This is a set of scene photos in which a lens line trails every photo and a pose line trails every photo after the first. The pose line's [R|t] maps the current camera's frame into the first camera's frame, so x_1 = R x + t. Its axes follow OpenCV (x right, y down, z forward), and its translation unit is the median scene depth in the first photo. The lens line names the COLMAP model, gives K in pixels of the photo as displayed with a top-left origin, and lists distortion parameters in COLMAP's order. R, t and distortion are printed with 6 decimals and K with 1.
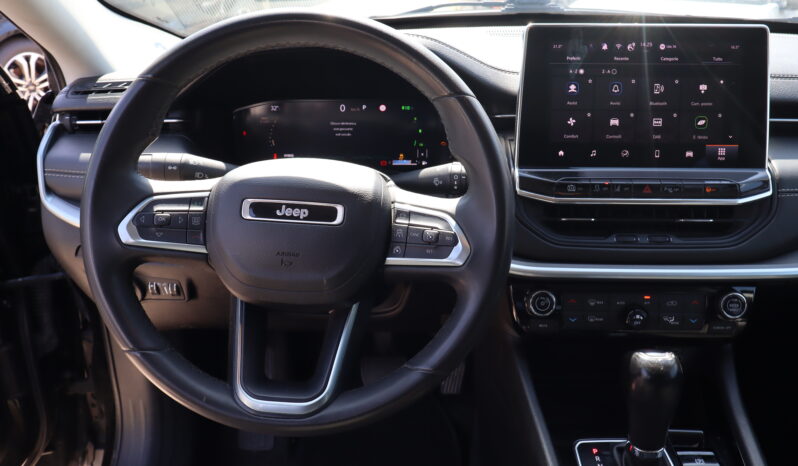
lens RADIAL K [[629.4, 0, 401.5], [0, 629.4, 229.9], [0, 0, 1]] dist [-0.002463, 0.007570]
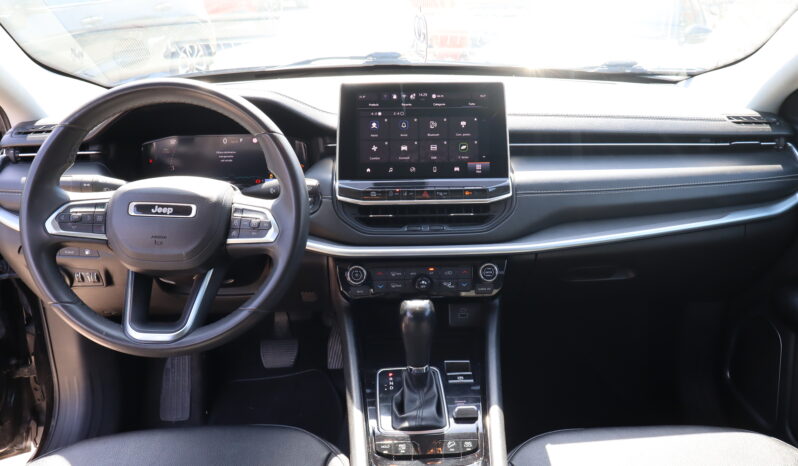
lens RADIAL K [[629.4, 0, 401.2], [0, 629.4, 229.2], [0, 0, 1]] dist [-0.002463, 0.007570]
pose [[0.997870, -0.024852, 0.060312, 0.242685], [0.027528, 0.998655, -0.043946, 0.078831], [-0.059139, 0.045512, 0.997212, -0.435277]]
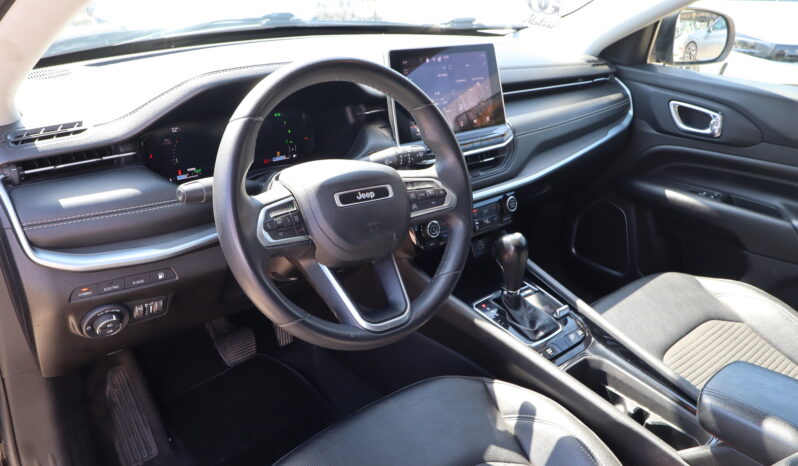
lens RADIAL K [[629.4, 0, 403.3], [0, 629.4, 232.1], [0, 0, 1]] dist [-0.002463, 0.007570]
pose [[0.734330, -0.243671, 0.633548, -0.814112], [0.216893, 0.968647, 0.121160, -0.080469], [-0.643208, 0.048441, 0.764158, -0.132847]]
